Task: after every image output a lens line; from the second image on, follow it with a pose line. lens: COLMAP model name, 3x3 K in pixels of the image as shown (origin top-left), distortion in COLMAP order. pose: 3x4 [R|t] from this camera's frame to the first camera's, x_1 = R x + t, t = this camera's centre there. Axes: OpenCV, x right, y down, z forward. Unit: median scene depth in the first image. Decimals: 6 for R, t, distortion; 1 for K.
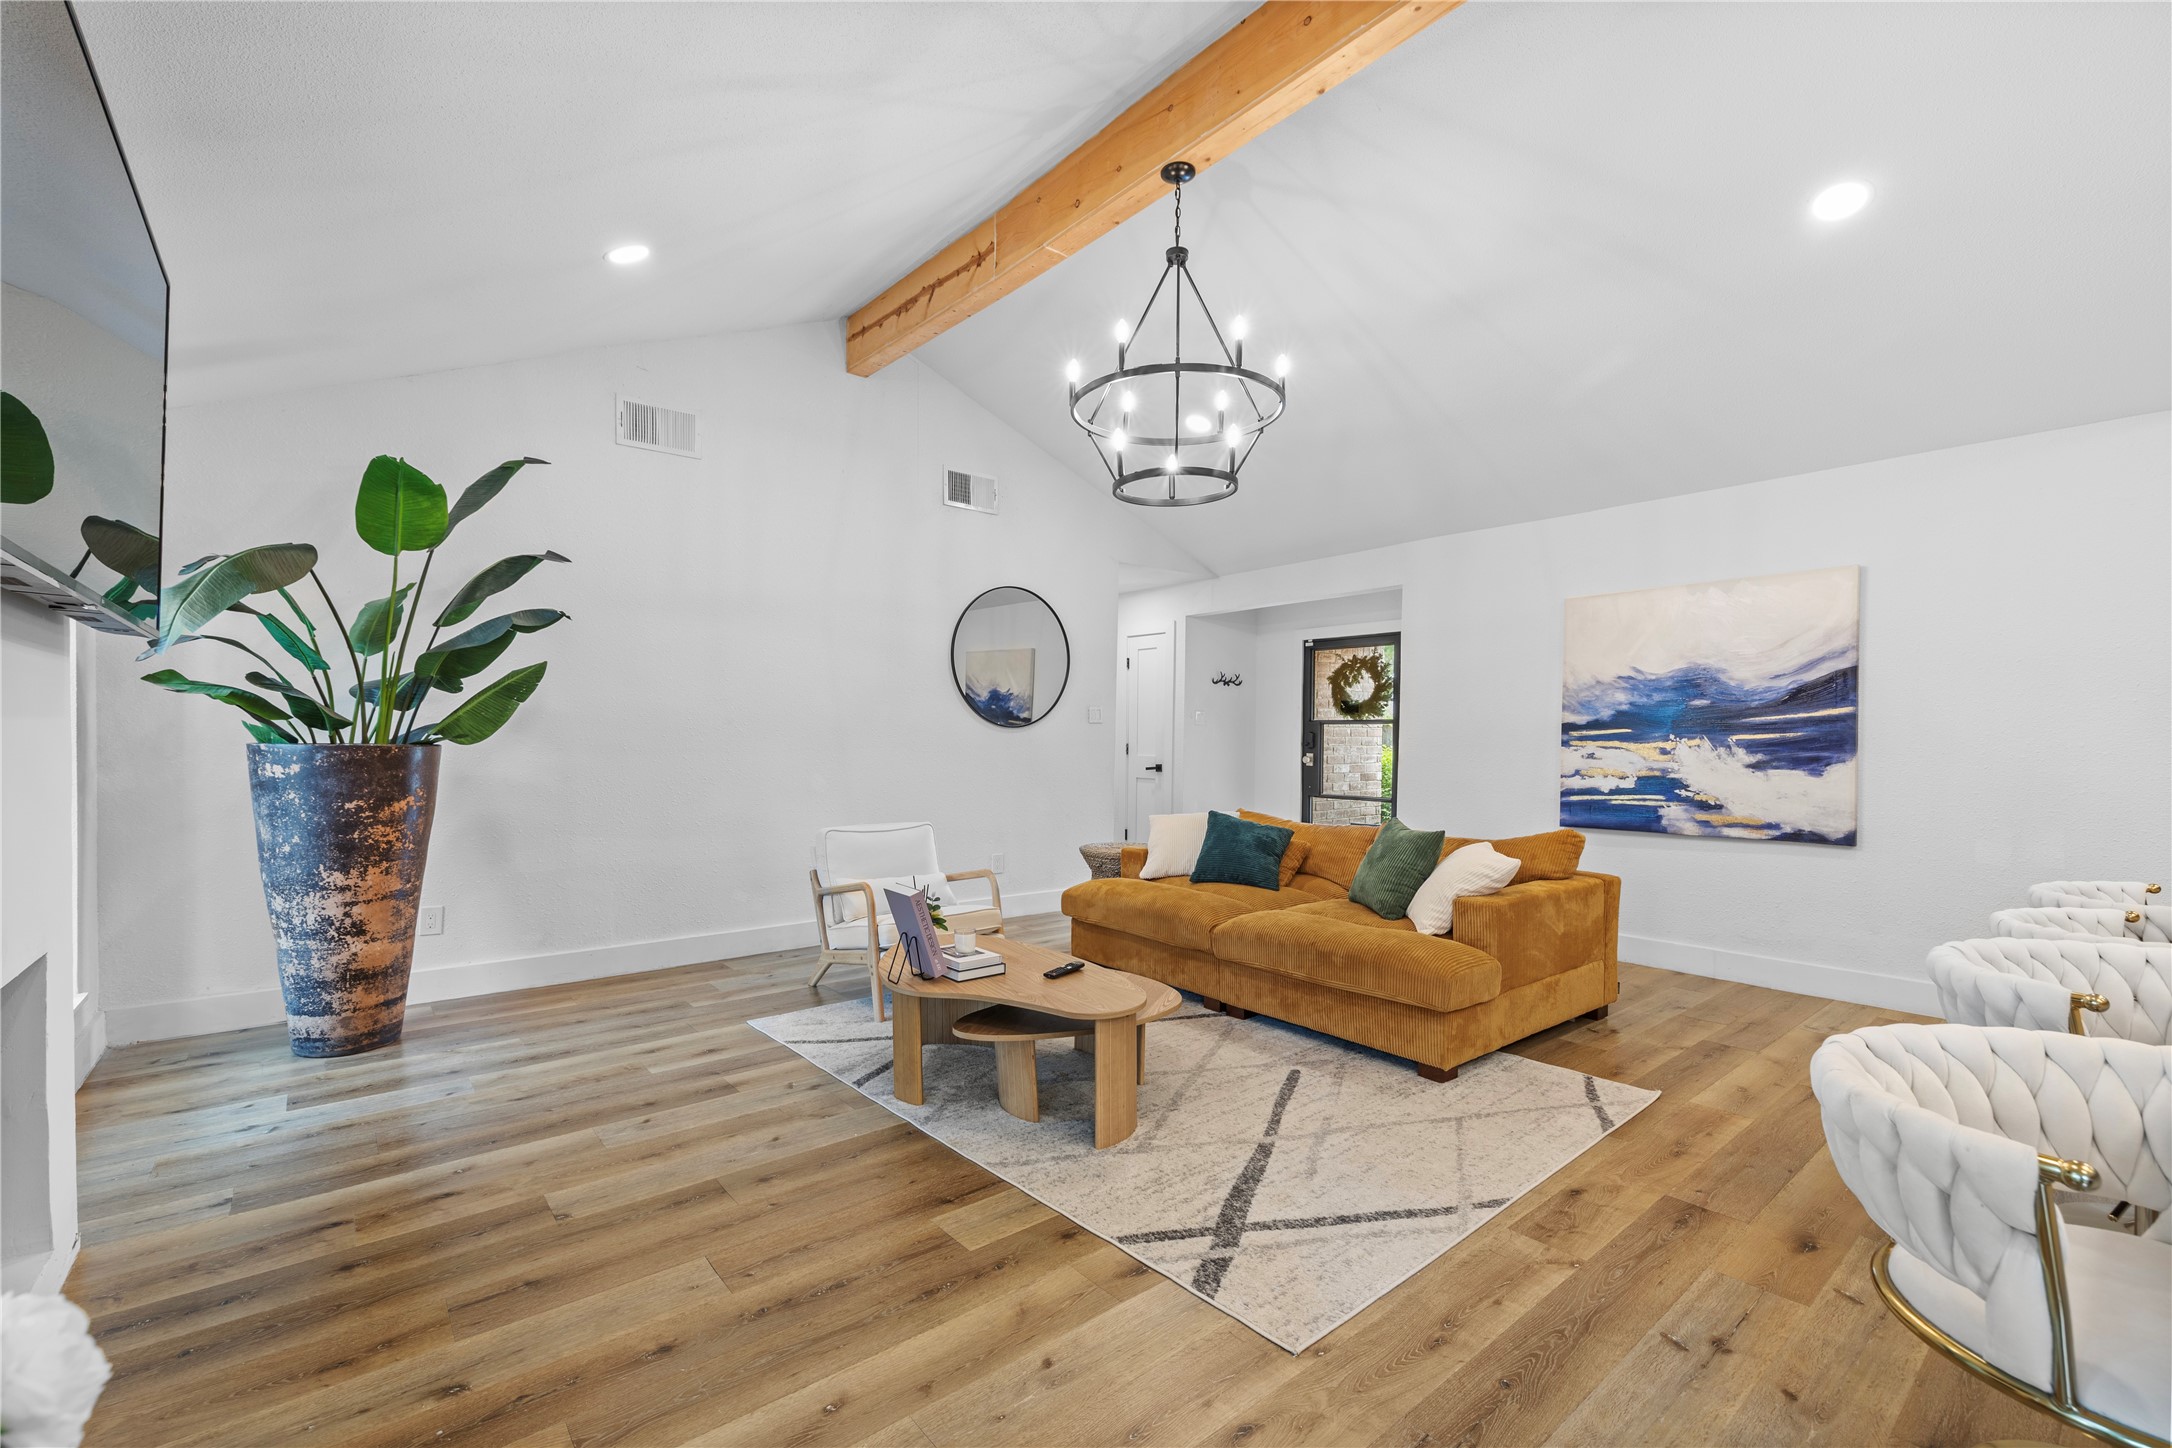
lens RADIAL K [[918.6, 0, 1092.0], [0, 918.6, 727.9], [0, 0, 1]] dist [-0.000806, 0.000706]
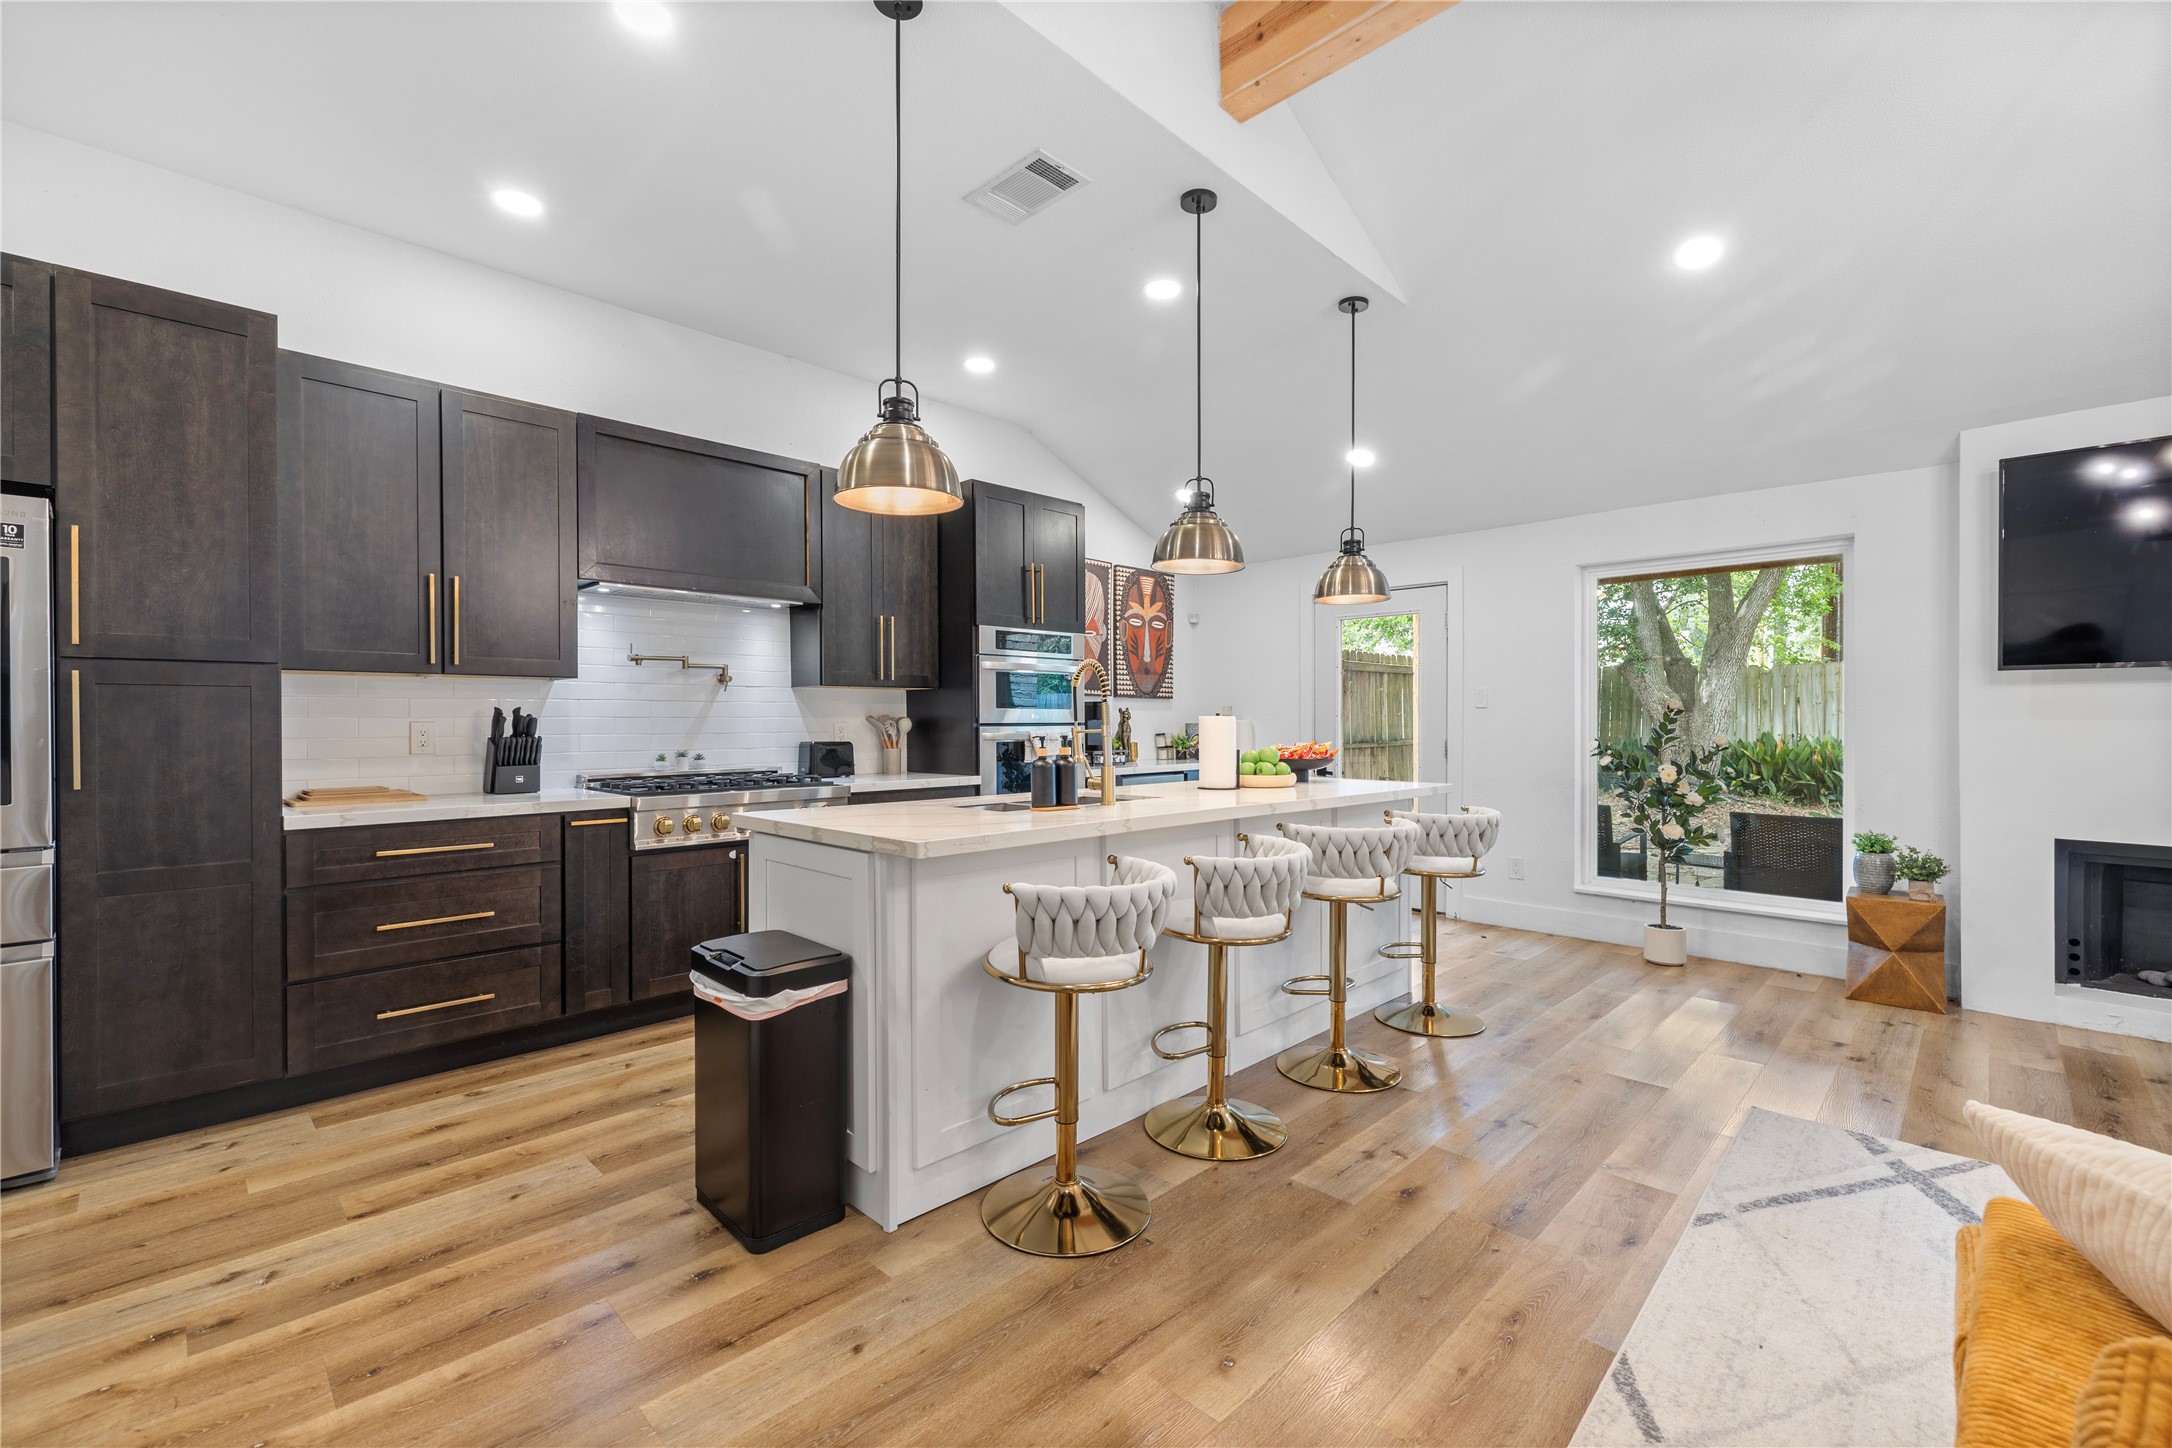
lens RADIAL K [[918.6, 0, 1067.3], [0, 918.6, 726.6], [0, 0, 1]] dist [-0.000806, 0.000706]
pose [[-0.996593, -0.010298, -0.081830, 0.579713], [-0.010524, 0.999942, 0.002329, 0.007210], [0.081801, 0.003182, -0.996644, 0.930387]]
